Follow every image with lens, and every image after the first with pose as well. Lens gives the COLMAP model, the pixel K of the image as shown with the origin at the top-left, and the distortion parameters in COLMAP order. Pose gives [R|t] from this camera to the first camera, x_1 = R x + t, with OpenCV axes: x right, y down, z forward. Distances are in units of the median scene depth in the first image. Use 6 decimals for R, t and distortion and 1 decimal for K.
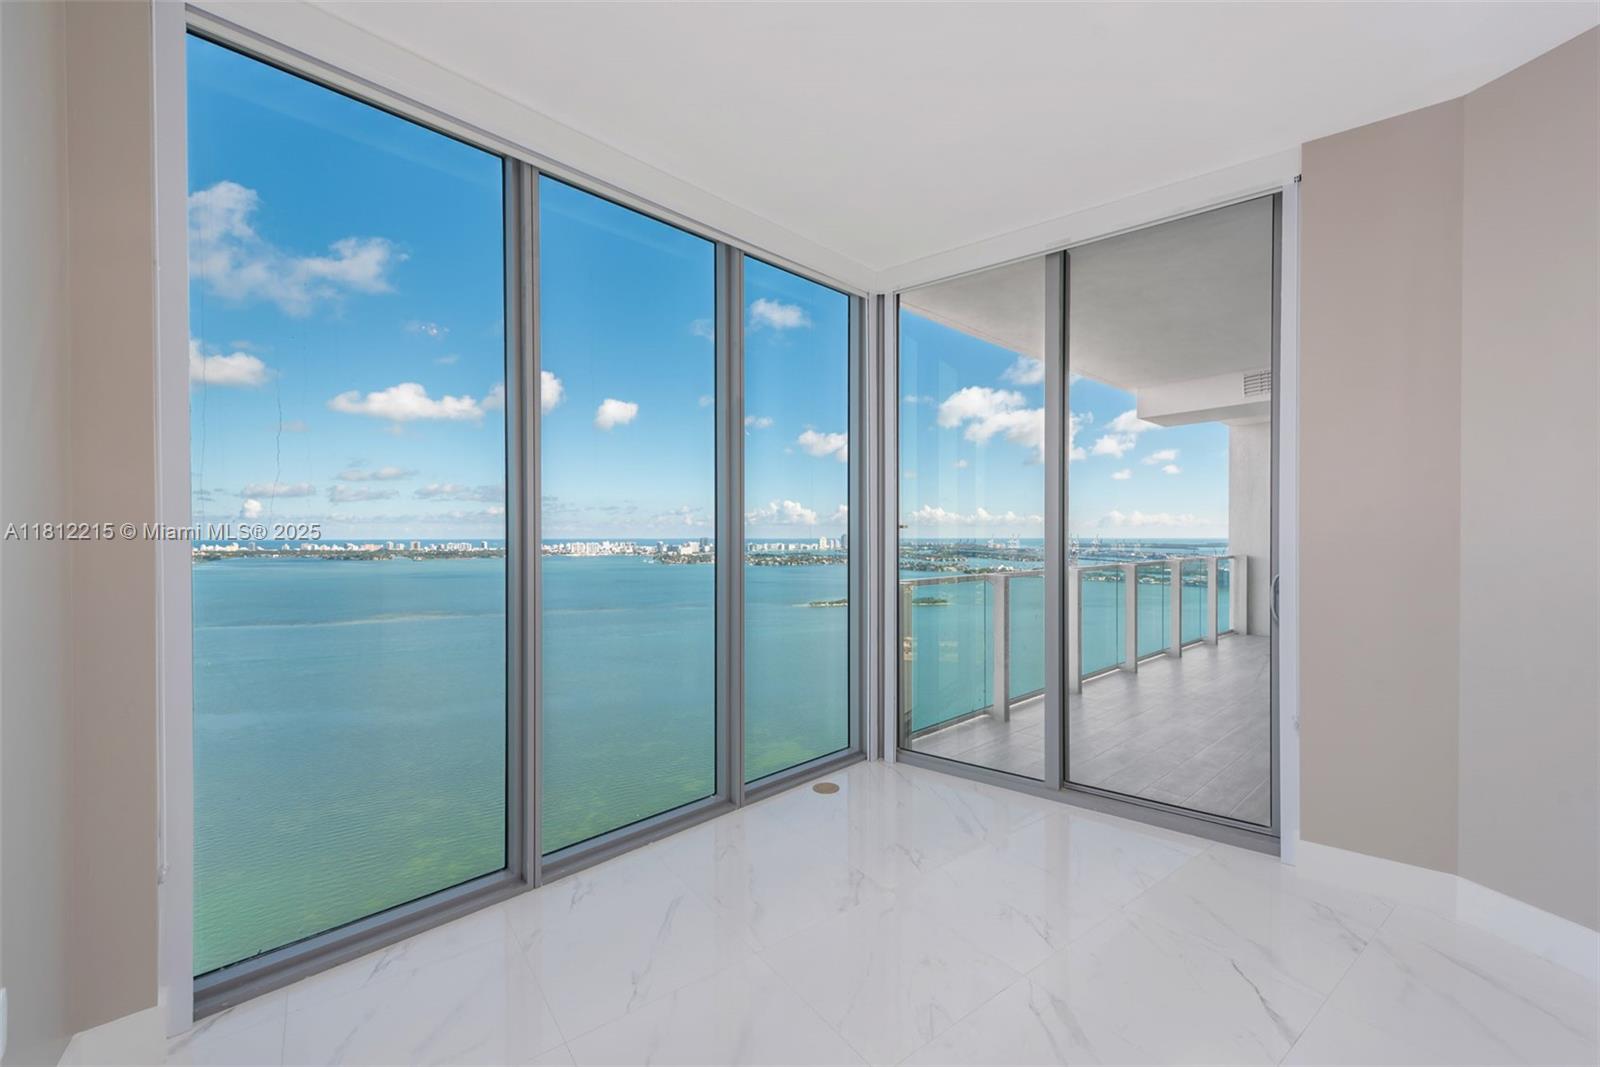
lens RADIAL K [[654.5, 0, 807.0], [0, 654.5, 536.7], [0, 0, 1]] dist [0.011735, -0.003313]
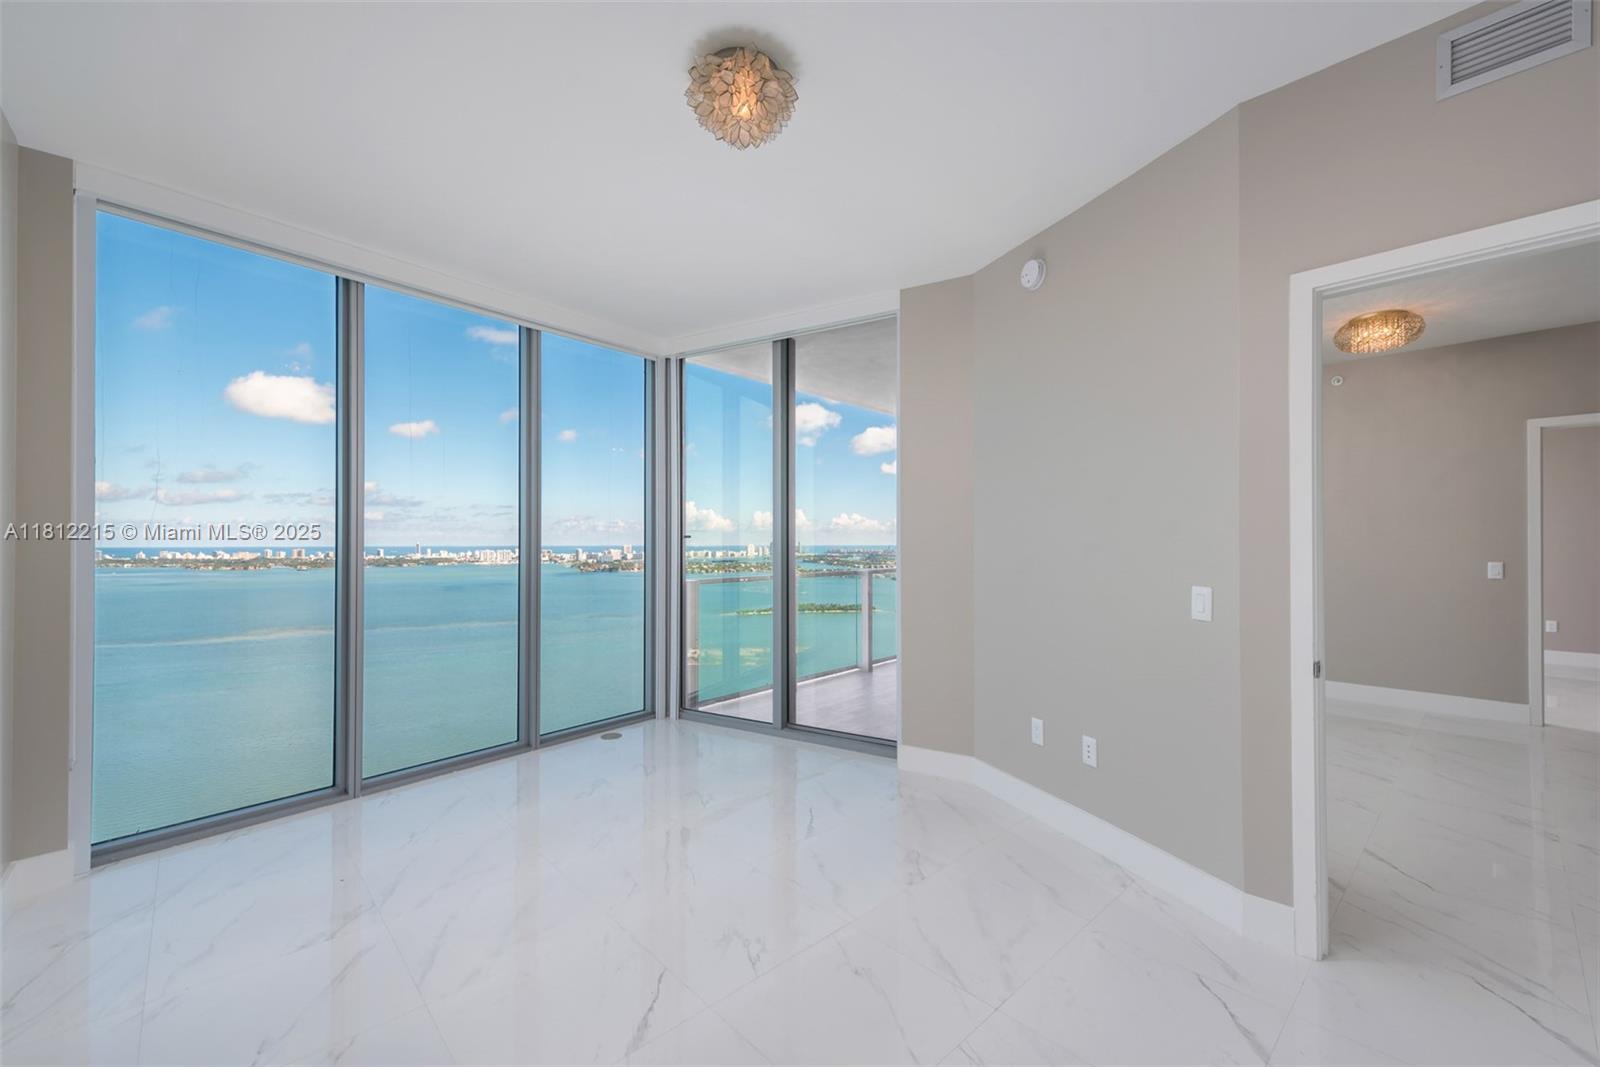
lens RADIAL K [[654.5, 0, 812.8], [0, 654.5, 537.0], [0, 0, 1]] dist [0.011735, -0.003313]
pose [[0.992213, 0.001313, 0.124544, 0.251017], [-0.000013, 0.999946, -0.010437, -0.003536], [-0.124551, 0.010354, 0.992159, -0.343255]]
